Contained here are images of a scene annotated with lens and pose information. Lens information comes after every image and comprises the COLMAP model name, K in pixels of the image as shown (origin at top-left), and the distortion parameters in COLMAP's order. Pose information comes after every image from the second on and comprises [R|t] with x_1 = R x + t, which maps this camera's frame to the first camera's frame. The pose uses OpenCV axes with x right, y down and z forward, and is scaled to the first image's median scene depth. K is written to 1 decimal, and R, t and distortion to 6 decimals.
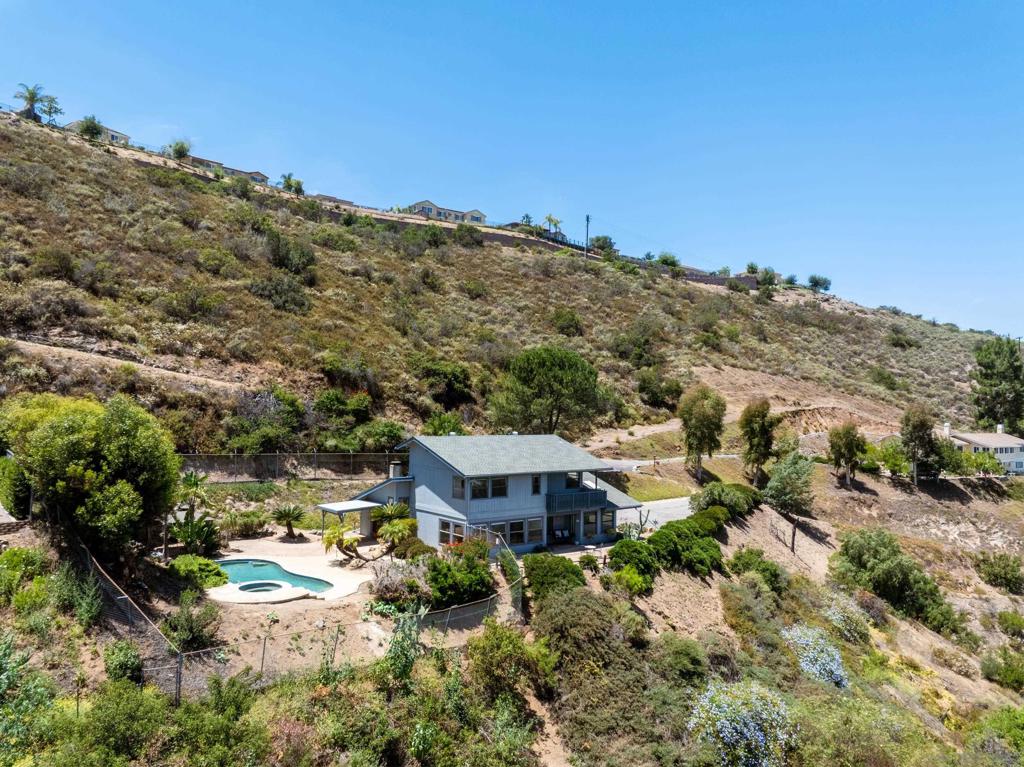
lens RADIAL K [[721.6, 0, 517.9], [0, 721.6, 384.2], [0, 0, 1]] dist [-0.043564, 0.011628]
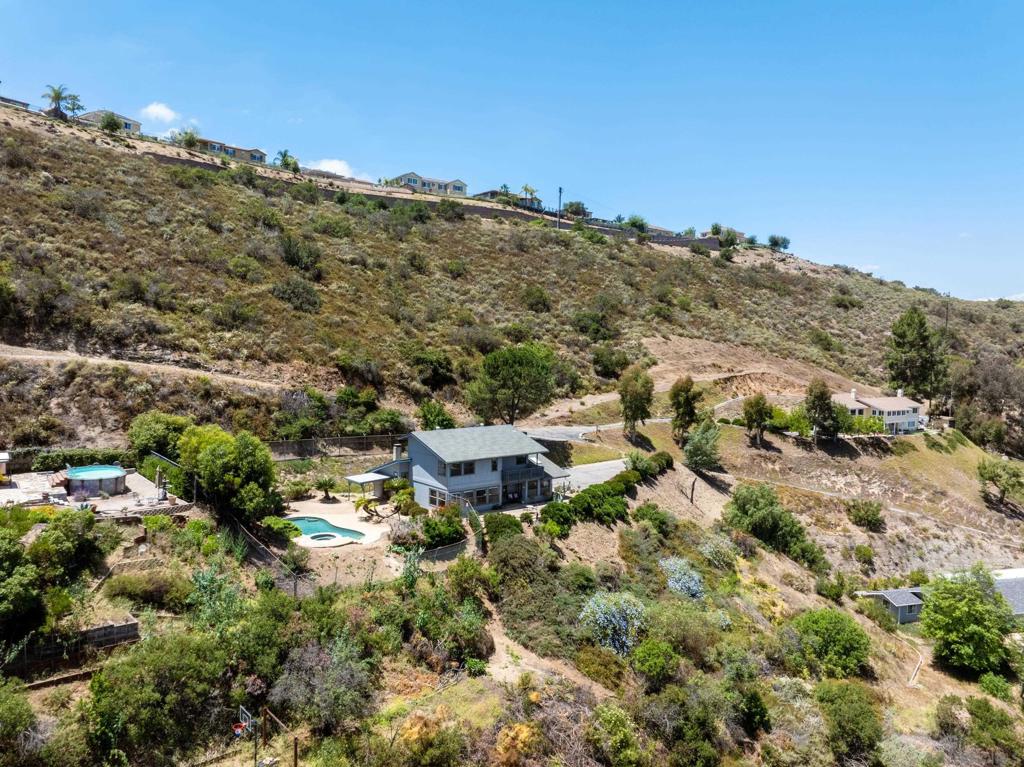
lens RADIAL K [[720.2, 0, 515.8], [0, 720.2, 385.9], [0, 0, 1]] dist [-0.029142, -0.010647]
pose [[0.999846, -0.000356, 0.017523, 0.028743], [-0.001330, 0.995370, 0.096109, -0.108573], [-0.017476, -0.096118, 0.995217, -0.303679]]
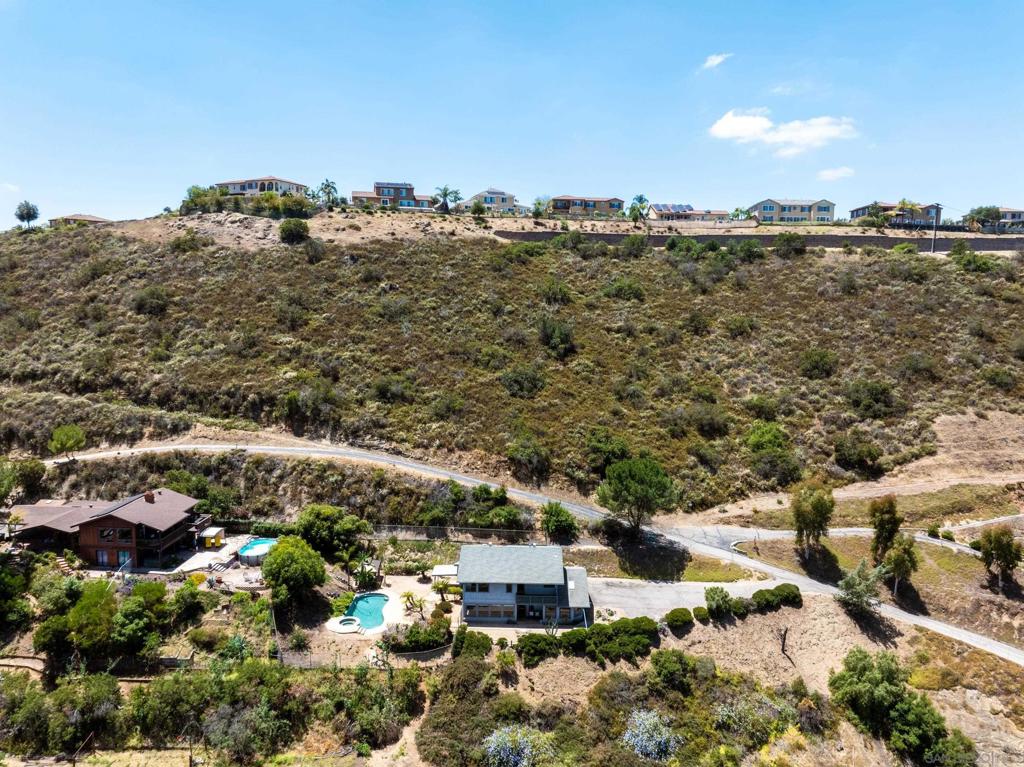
lens RADIAL K [[720.2, 0, 515.8], [0, 720.2, 385.9], [0, 0, 1]] dist [-0.029142, -0.010647]
pose [[0.770709, 0.075076, -0.632749, 0.750932], [0.024908, 0.988726, 0.147651, -0.411492], [0.636701, -0.129556, 0.760150, -0.191430]]
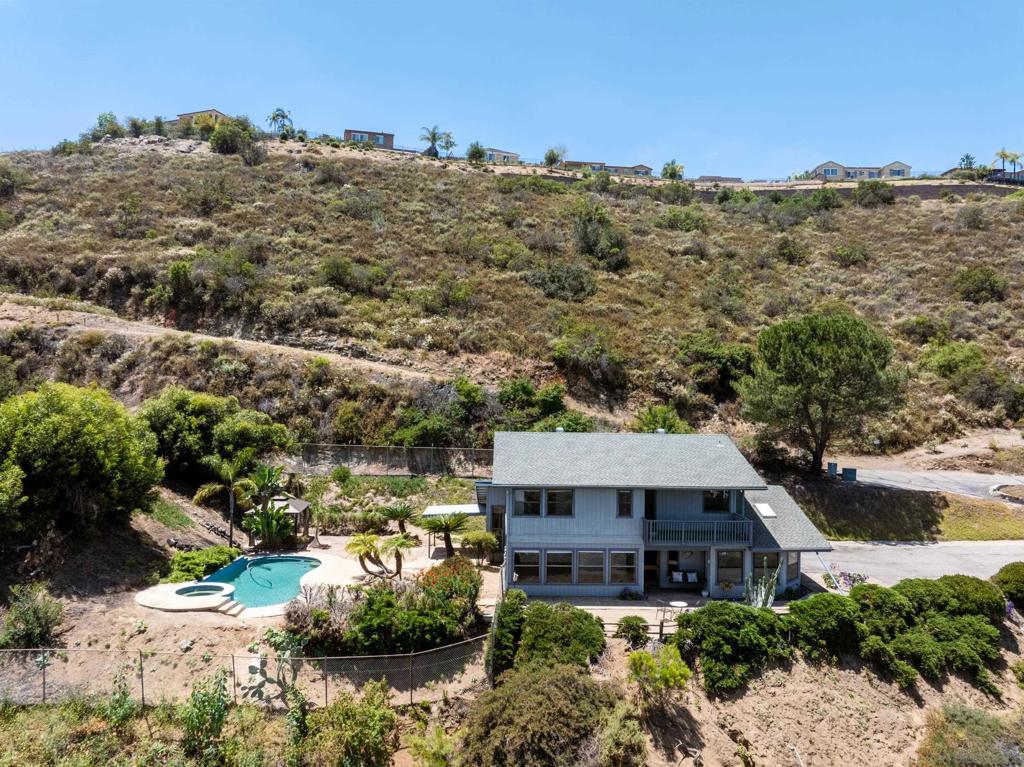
lens RADIAL K [[721.6, 0, 517.9], [0, 721.6, 384.2], [0, 0, 1]] dist [-0.043564, 0.011628]
pose [[0.794915, -0.018418, -0.606441, 0.246879], [0.021801, 0.999761, -0.001787, 0.014089], [0.606329, -0.011800, 0.795127, 0.246910]]
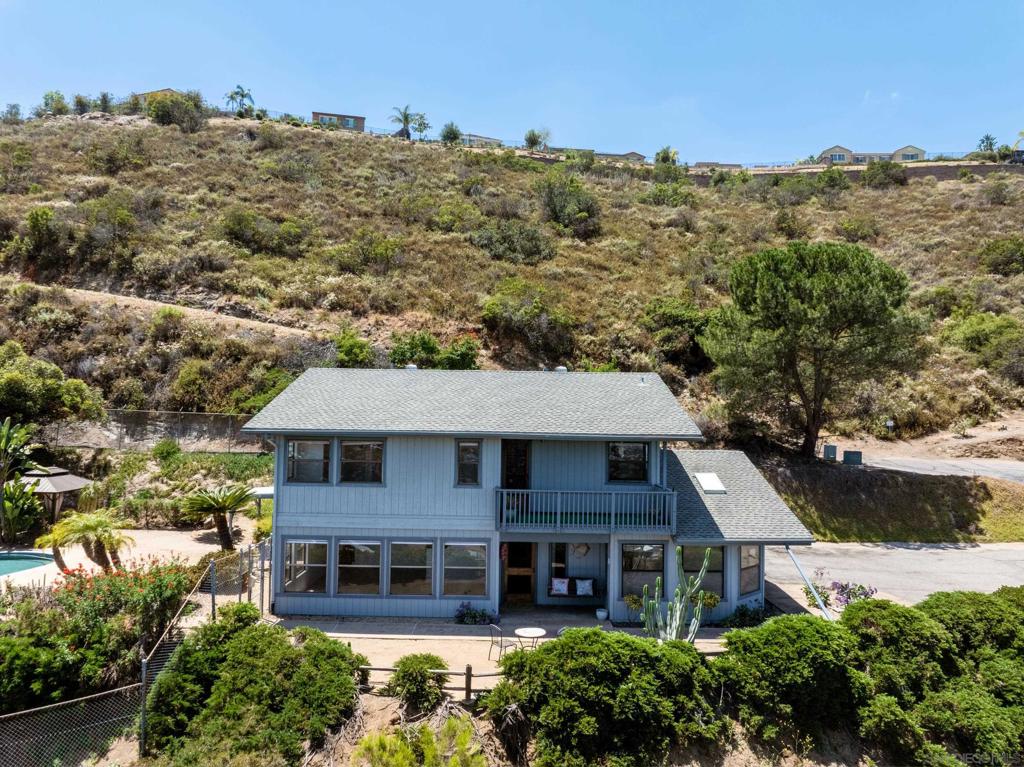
lens RADIAL K [[721.6, 0, 517.9], [0, 721.6, 384.2], [0, 0, 1]] dist [-0.043564, 0.011628]
pose [[0.784510, -0.034480, -0.619157, 0.209748], [0.020278, 0.999345, -0.029959, 0.069849], [0.619785, 0.010948, 0.784695, 0.448612]]
